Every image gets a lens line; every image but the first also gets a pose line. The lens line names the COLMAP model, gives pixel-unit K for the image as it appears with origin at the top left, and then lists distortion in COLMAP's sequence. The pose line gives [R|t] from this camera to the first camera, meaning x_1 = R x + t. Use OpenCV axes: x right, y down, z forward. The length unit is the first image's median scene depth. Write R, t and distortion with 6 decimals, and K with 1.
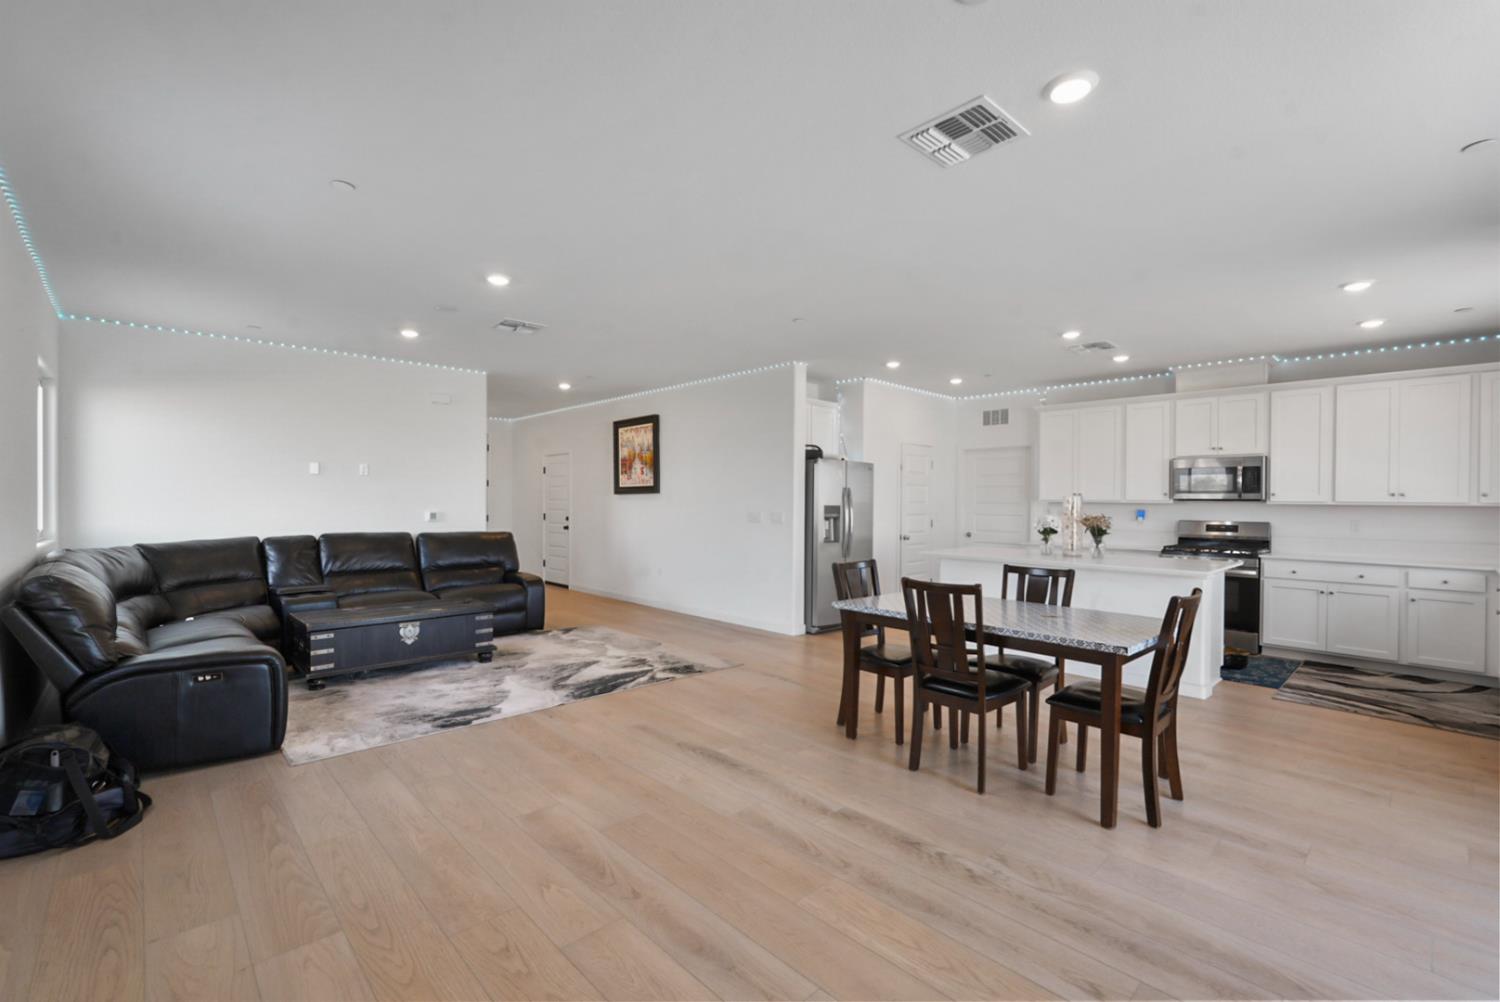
lens RADIAL K [[666.7, 0, 739.8], [0, 666.7, 505.2], [0, 0, 1]] dist [-0.008361, 0.003723]
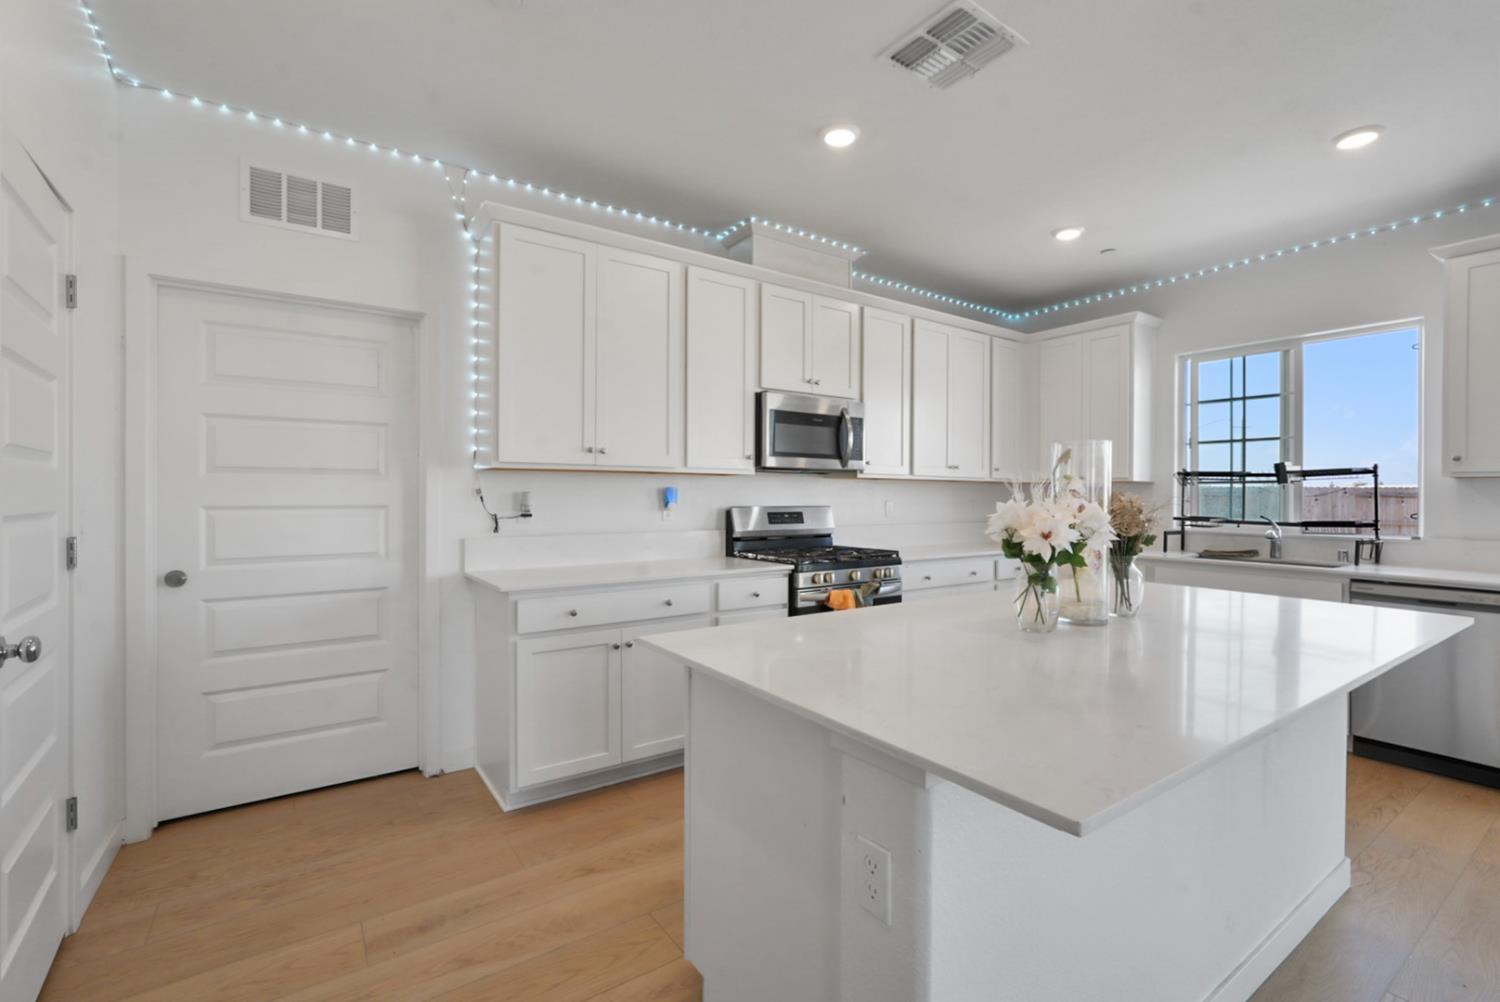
lens RADIAL K [[666.7, 0, 753.8], [0, 666.7, 494.0], [0, 0, 1]] dist [-0.008361, 0.003723]
pose [[0.135453, -0.008033, 0.990751, 0.123376], [0.002801, 0.999966, 0.007724, 0.008475], [-0.990780, 0.001729, 0.135471, 0.939775]]
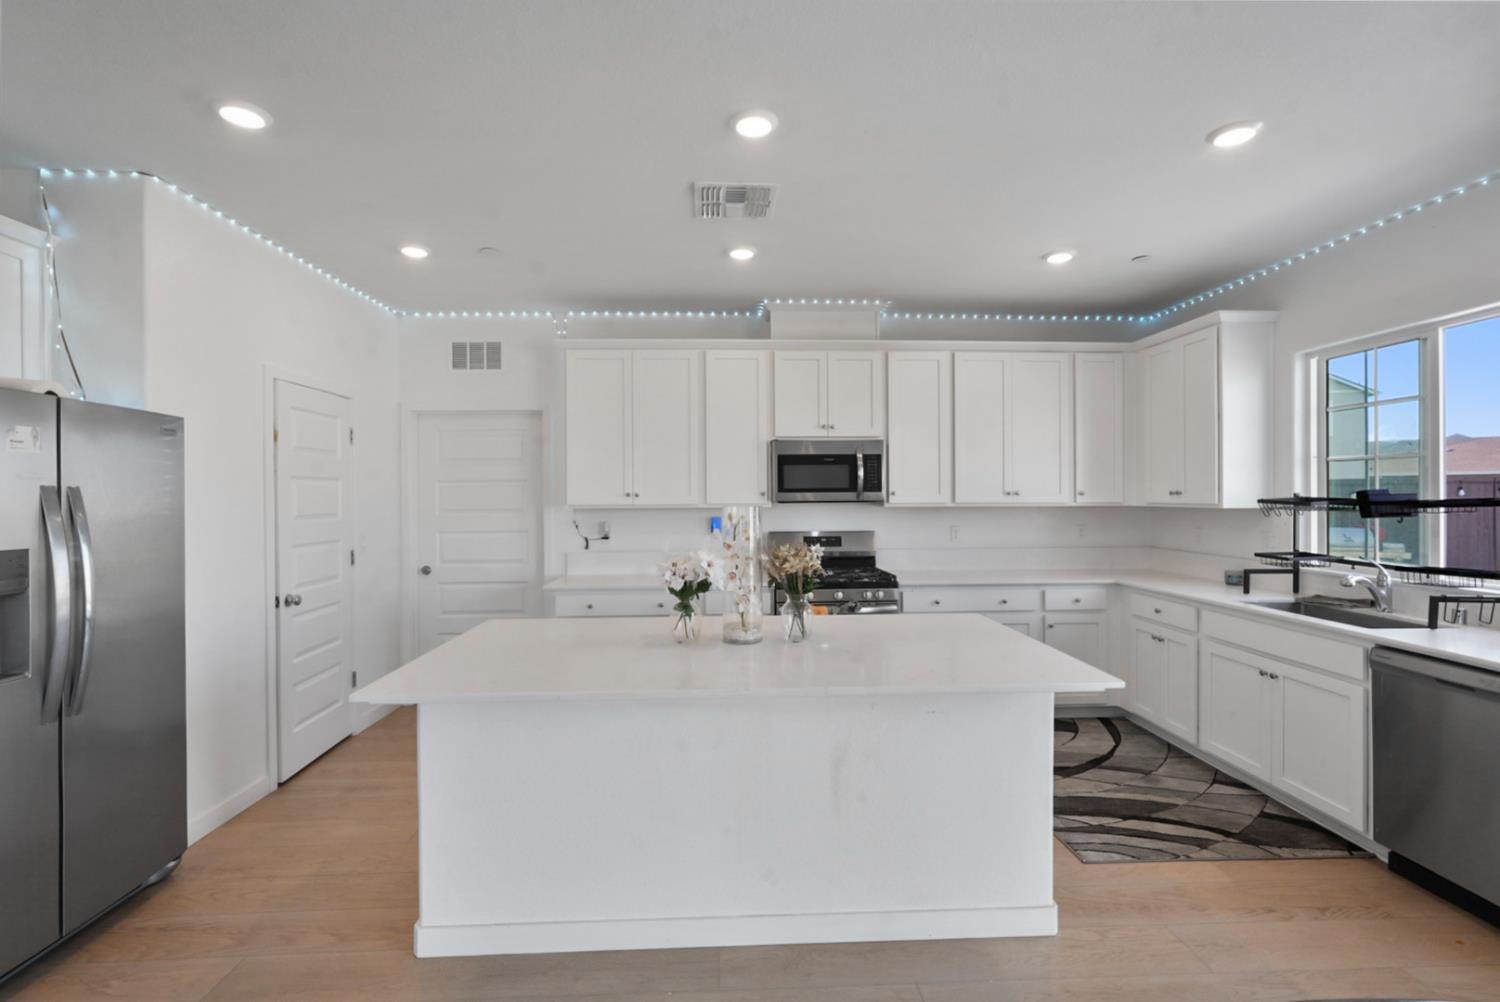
lens RADIAL K [[666.7, 0, 756.3], [0, 666.7, 498.0], [0, 0, 1]] dist [-0.008361, 0.003723]
pose [[0.645019, -0.017366, 0.763969, 0.139882], [0.016457, 0.999826, 0.008833, -0.018686], [-0.763989, 0.006875, 0.645192, 0.592961]]
